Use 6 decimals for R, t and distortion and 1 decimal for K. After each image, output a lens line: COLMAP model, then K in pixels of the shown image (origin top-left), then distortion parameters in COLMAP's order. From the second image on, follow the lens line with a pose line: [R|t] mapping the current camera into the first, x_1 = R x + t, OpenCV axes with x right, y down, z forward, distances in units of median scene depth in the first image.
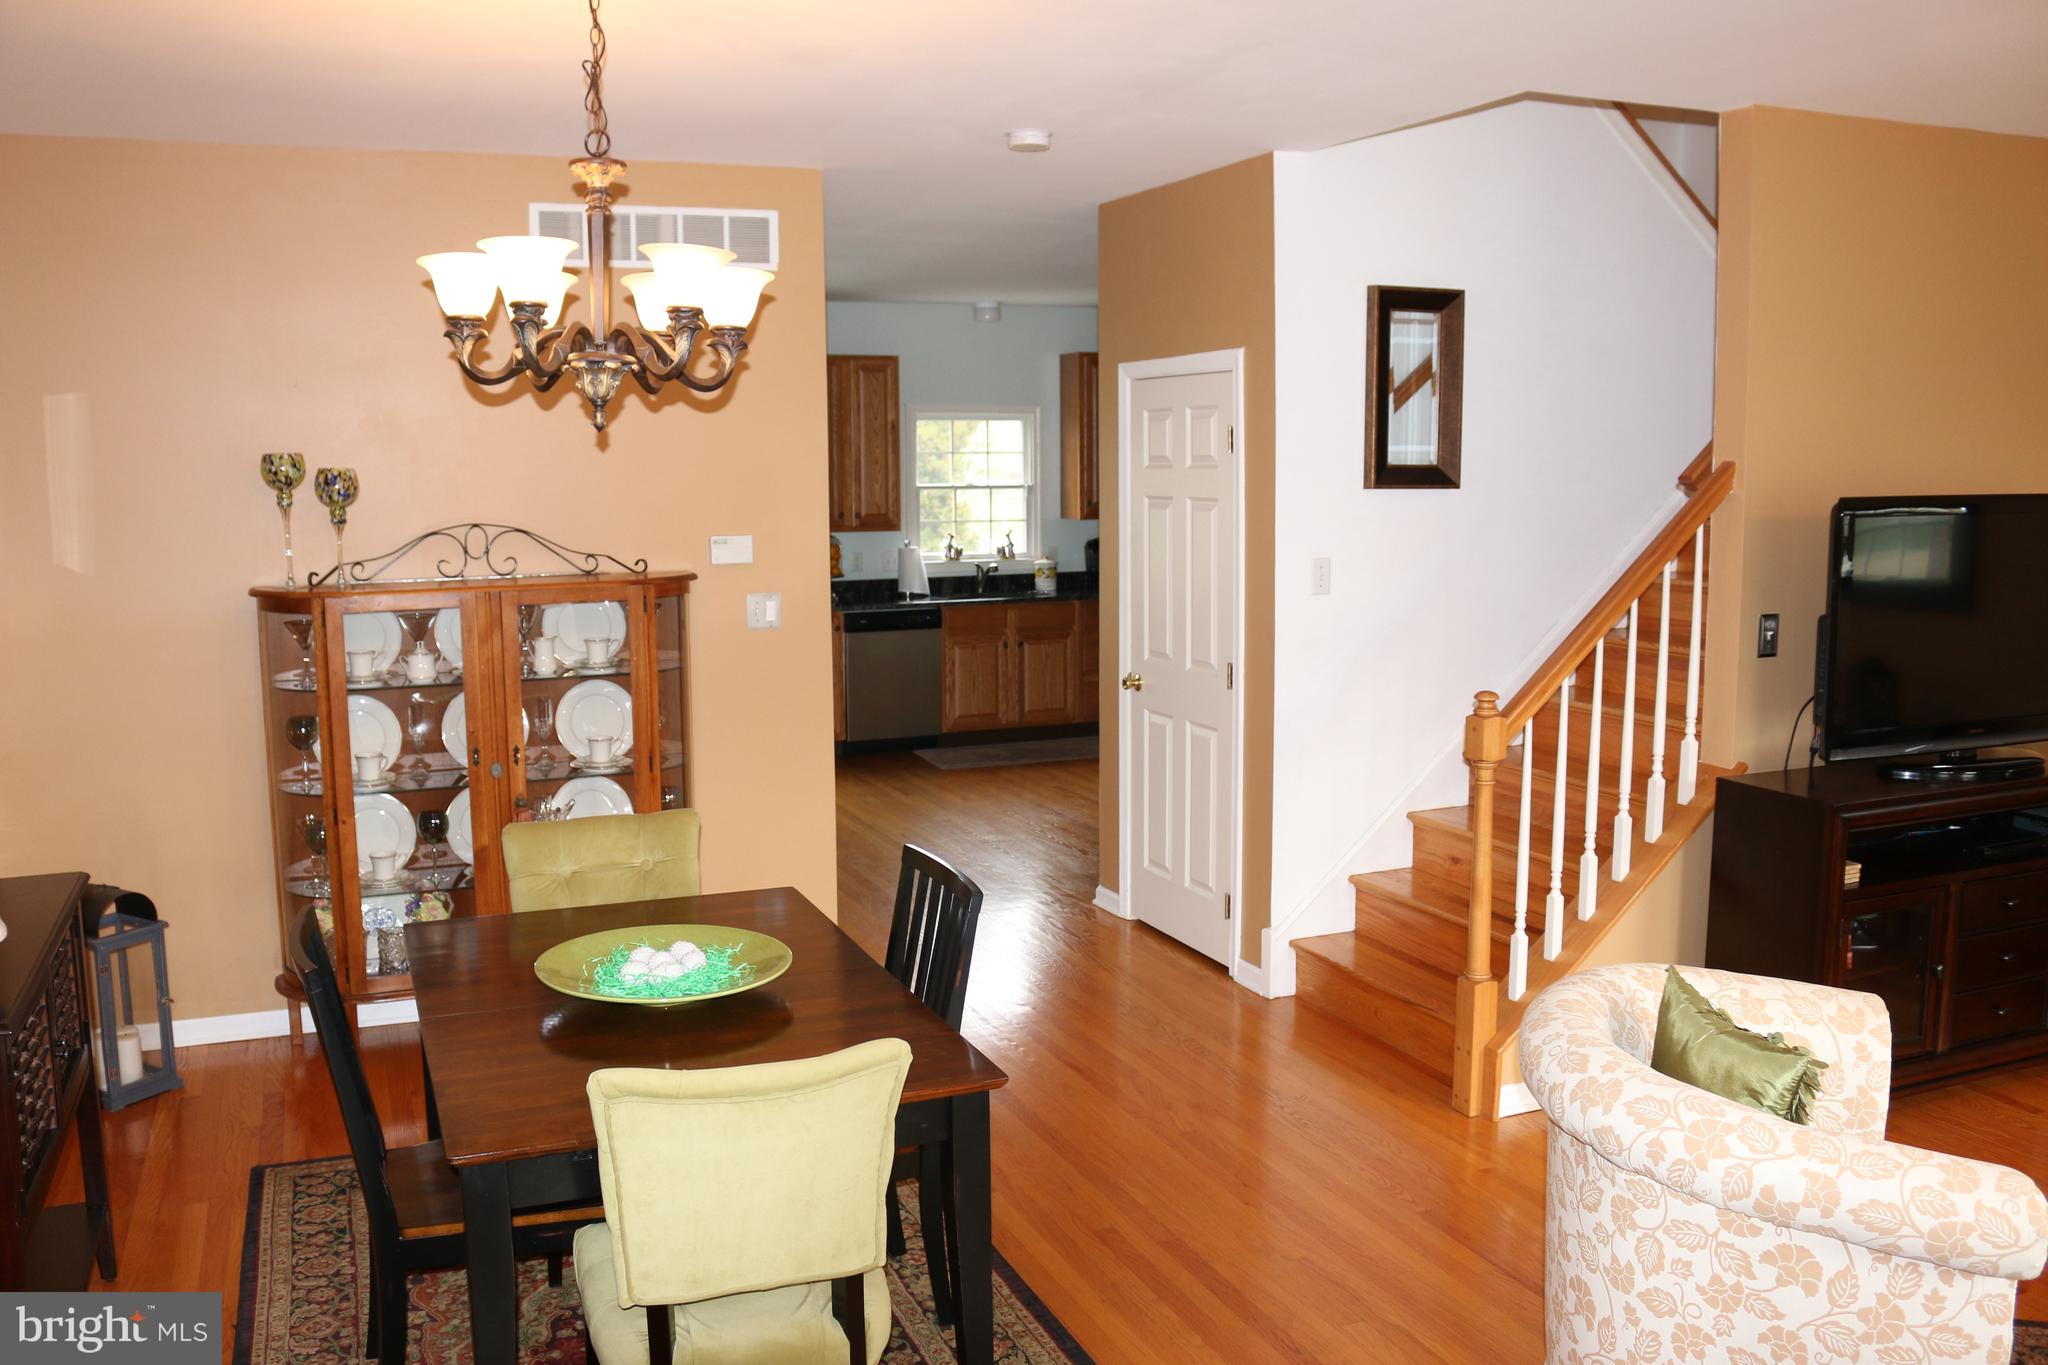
lens RADIAL K [[1732.1, 0, 1025.3], [0, 1732.1, 687.3], [0, 0, 1]] dist [-0.001635, 0.000318]
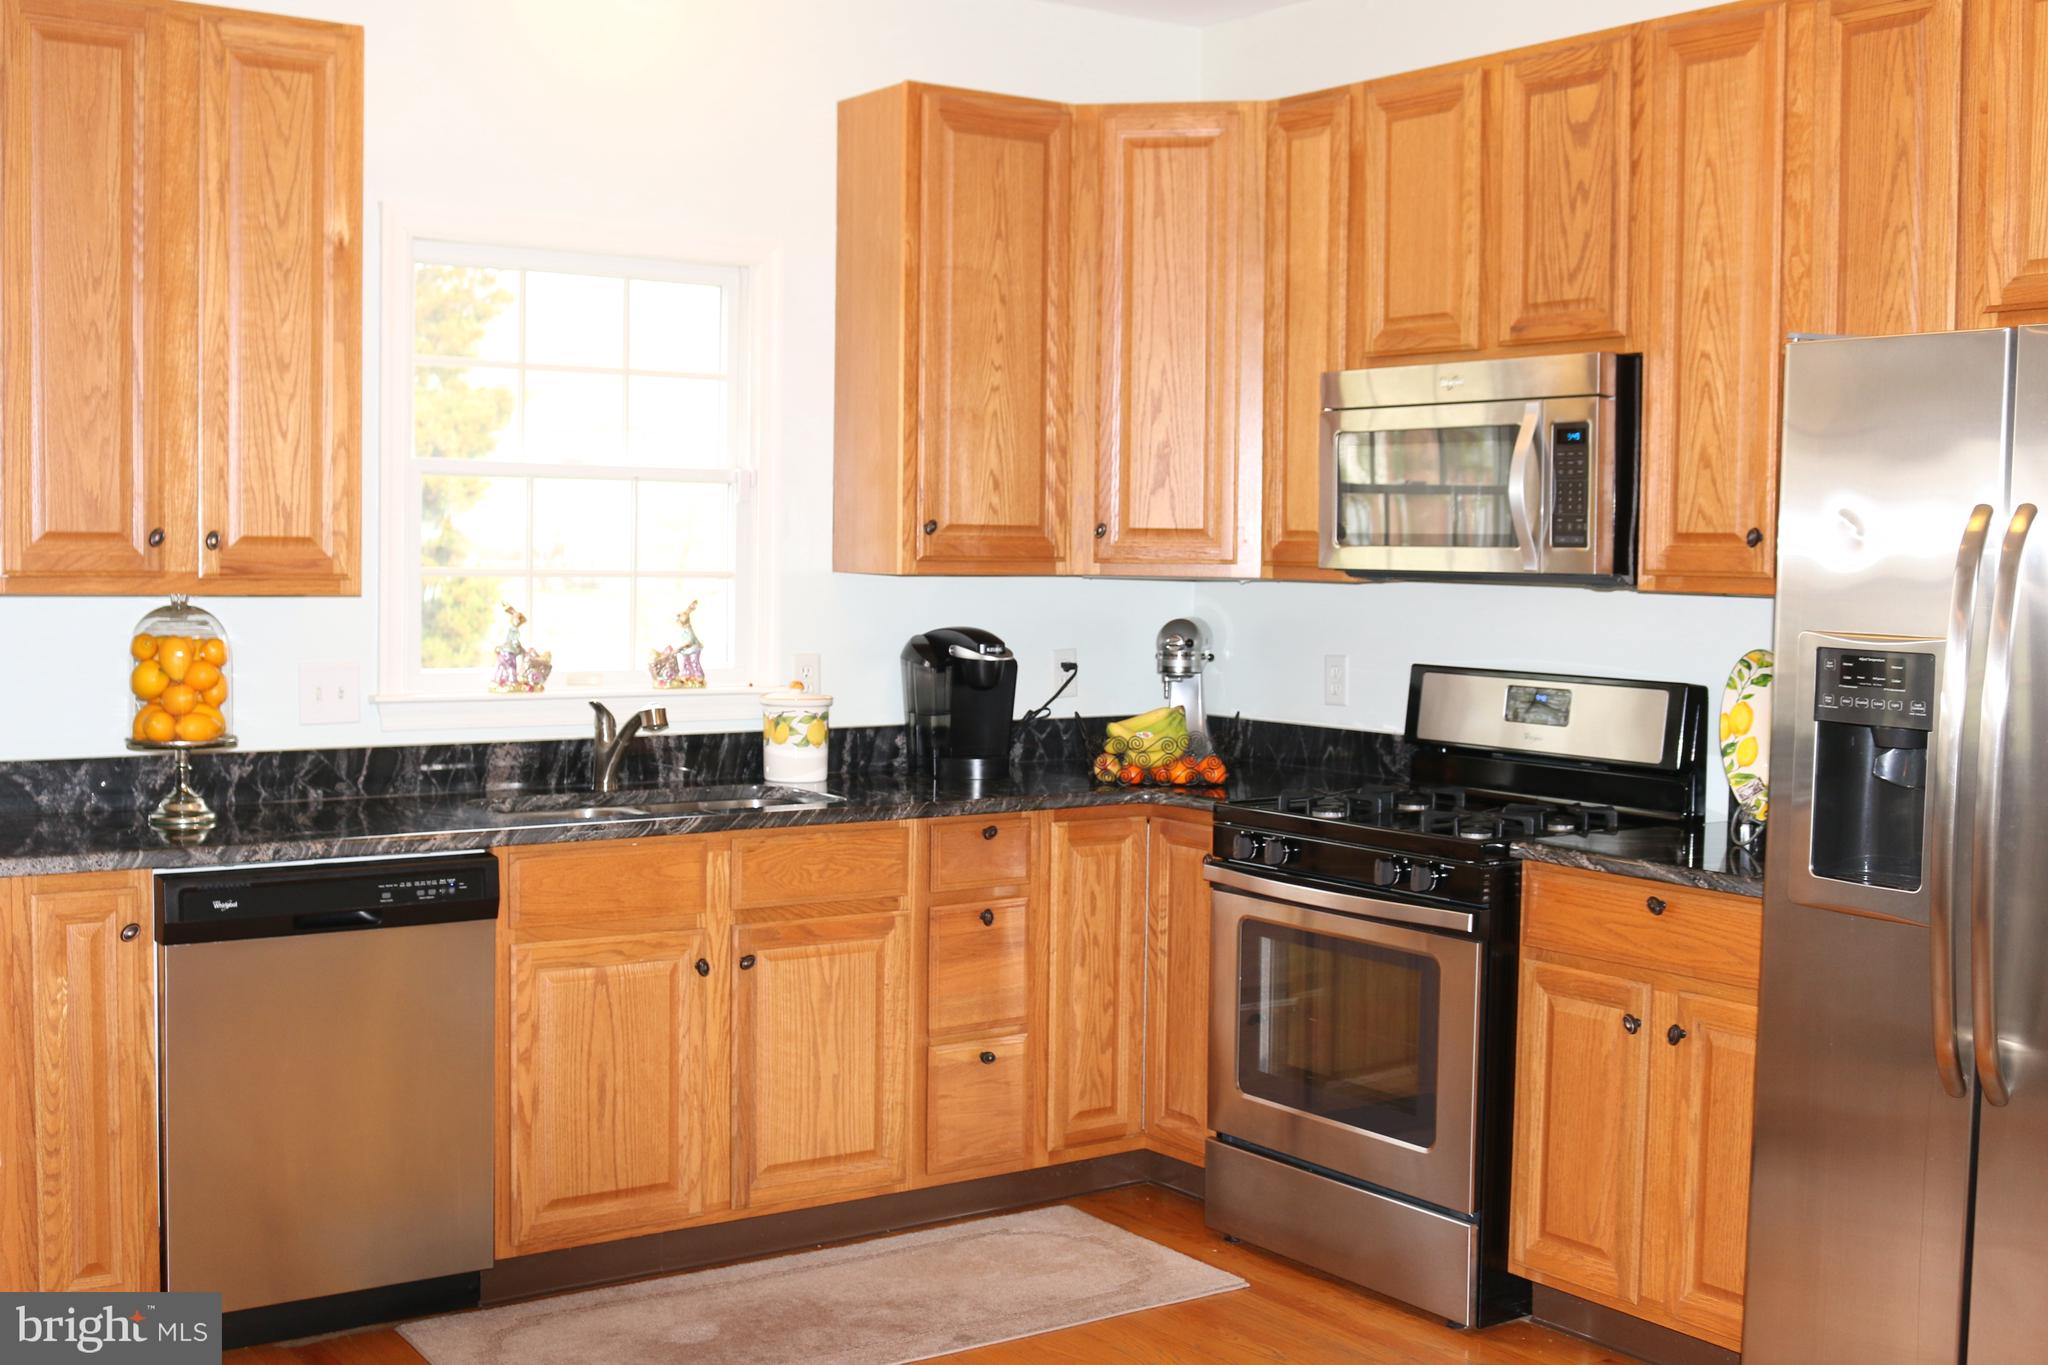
lens RADIAL K [[2366.0, 0, 1023.9], [0, 2366.0, 679.1], [0, 0, 1]] dist [-0.033033, 0.000000]
pose [[0.975759, 0.010604, 0.218590, -0.048260], [0.006363, 0.997029, -0.076766, -0.042413], [-0.218754, 0.076296, 0.972793, 0.566574]]
